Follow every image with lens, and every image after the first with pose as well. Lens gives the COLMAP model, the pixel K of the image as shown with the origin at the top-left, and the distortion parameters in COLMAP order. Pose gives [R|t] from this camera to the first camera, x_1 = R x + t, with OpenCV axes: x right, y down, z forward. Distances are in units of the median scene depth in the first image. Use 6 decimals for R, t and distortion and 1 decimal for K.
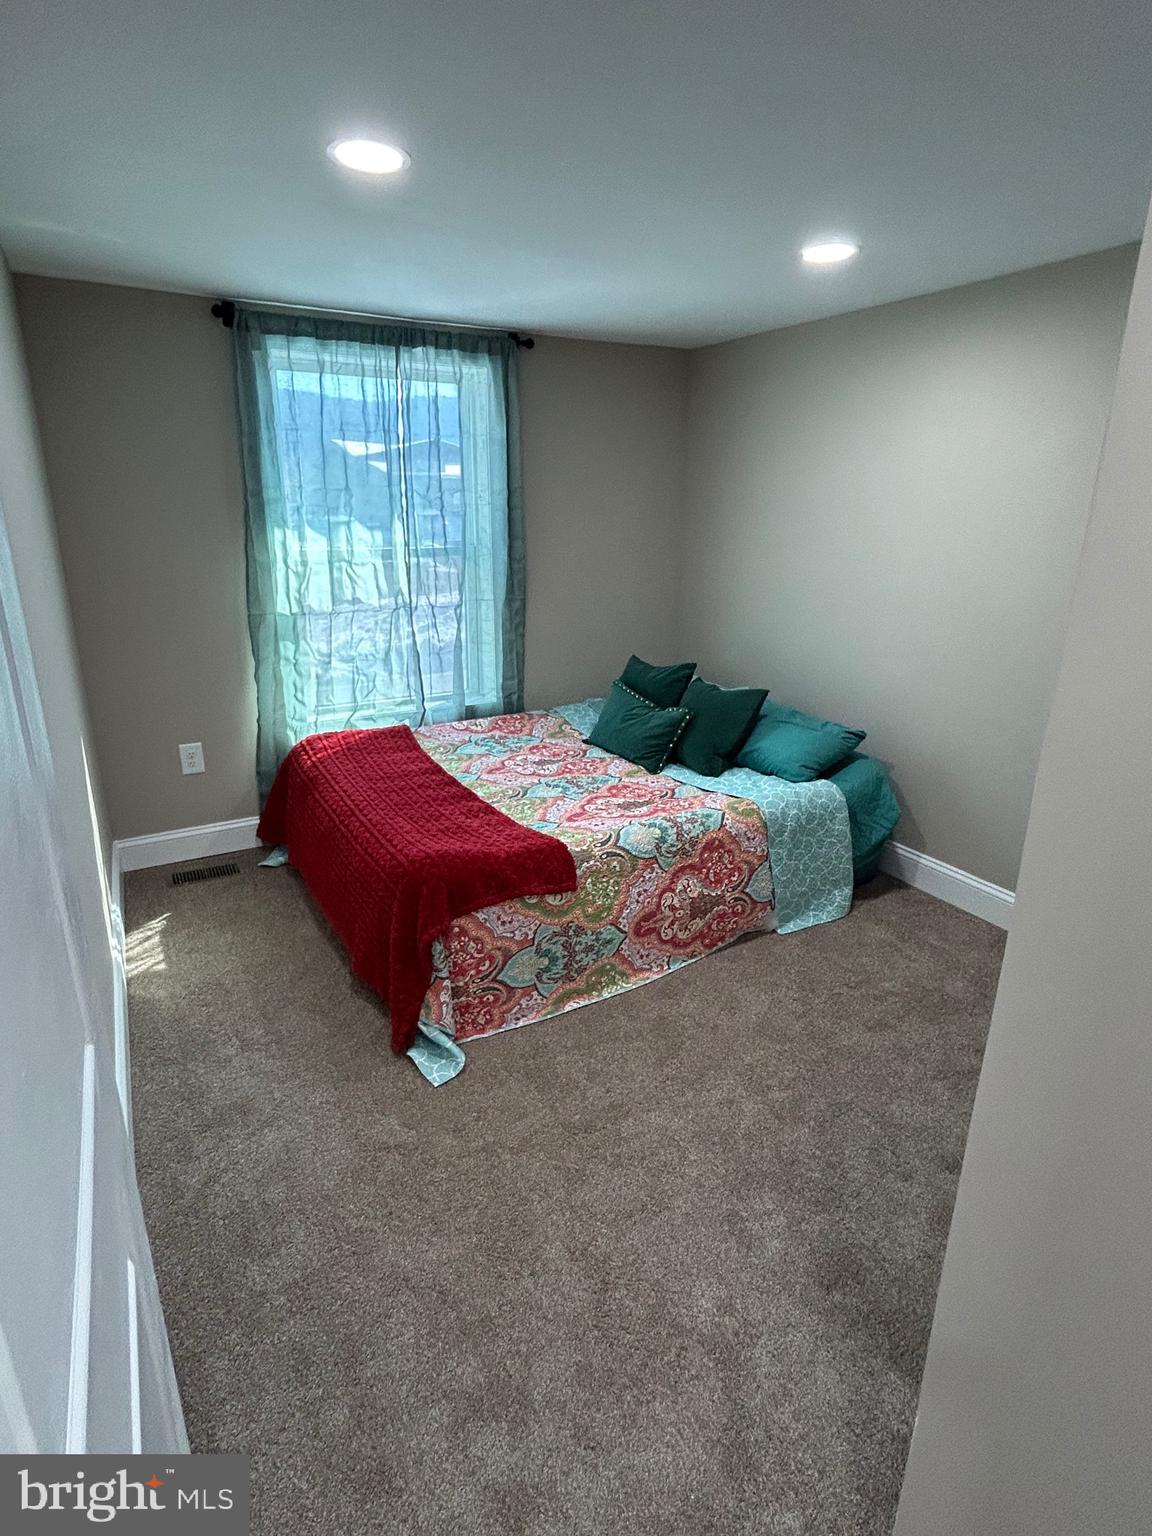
lens RADIAL K [[796.8, 0, 562.0], [0, 796.8, 761.3], [0, 0, 1]] dist [-0.004864, -0.001362]
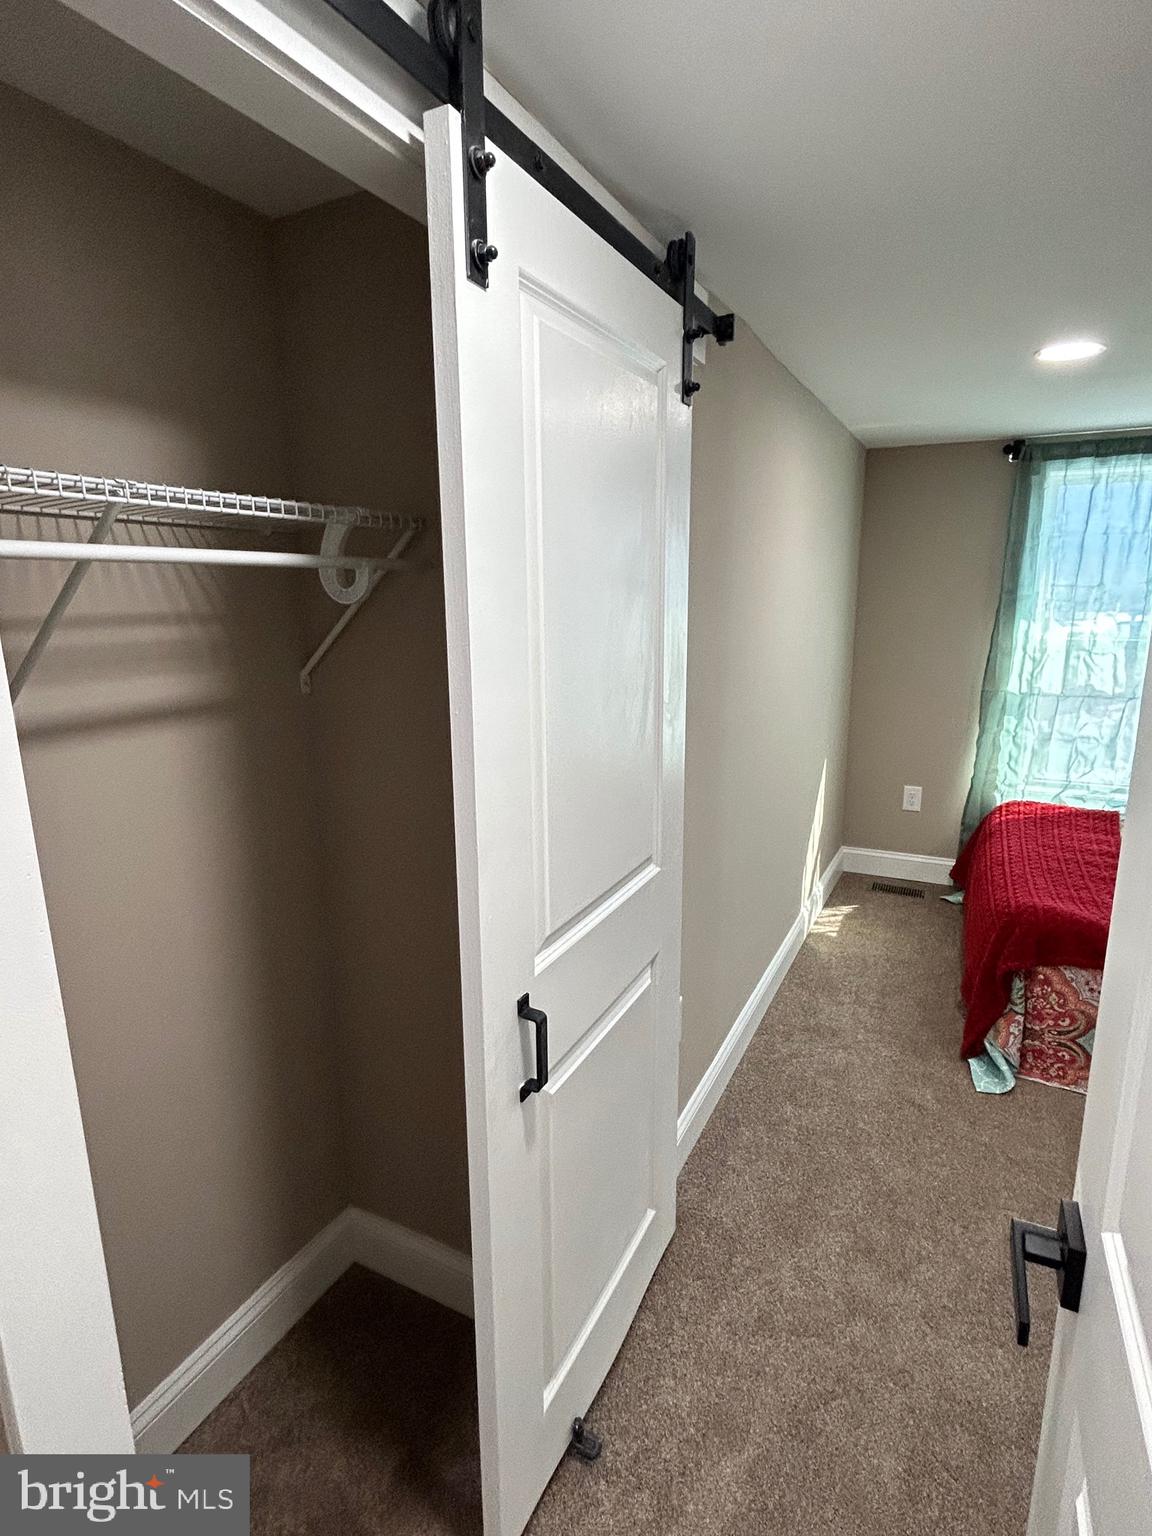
lens RADIAL K [[796.8, 0, 580.0], [0, 796.8, 761.6], [0, 0, 1]] dist [-0.004864, -0.001362]
pose [[0.558977, 0.163293, -0.812945, 0.258395], [-0.238218, 0.970711, 0.031186, 0.026476], [0.794227, 0.176226, 0.581505, -0.154911]]
